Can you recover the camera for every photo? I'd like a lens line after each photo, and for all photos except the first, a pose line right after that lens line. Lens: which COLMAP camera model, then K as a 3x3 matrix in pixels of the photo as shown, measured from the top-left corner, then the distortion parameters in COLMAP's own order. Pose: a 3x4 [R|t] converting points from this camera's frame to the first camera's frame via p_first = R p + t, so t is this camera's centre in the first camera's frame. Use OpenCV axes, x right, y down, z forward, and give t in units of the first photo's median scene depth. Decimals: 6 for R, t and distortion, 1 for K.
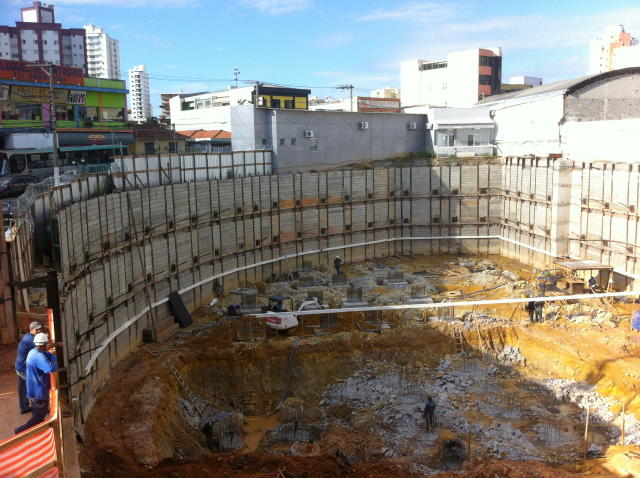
lens RADIAL K [[613.4, 0, 324.9], [0, 613.4, 235.7], [0, 0, 1]] dist [0.112179, -0.311991]
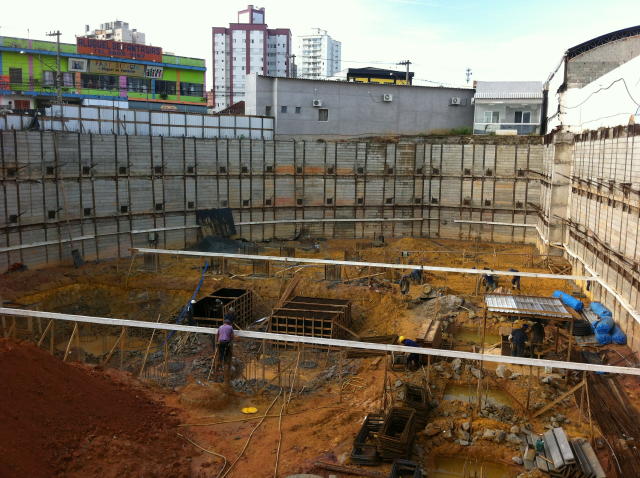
lens RADIAL K [[613.4, 0, 324.9], [0, 613.4, 235.7], [0, 0, 1]] dist [0.112179, -0.311991]
pose [[0.918325, 0.091511, -0.385104, 0.386717], [-0.094742, 0.995445, 0.010621, 0.039320], [0.384322, 0.026732, 0.922812, 0.067630]]
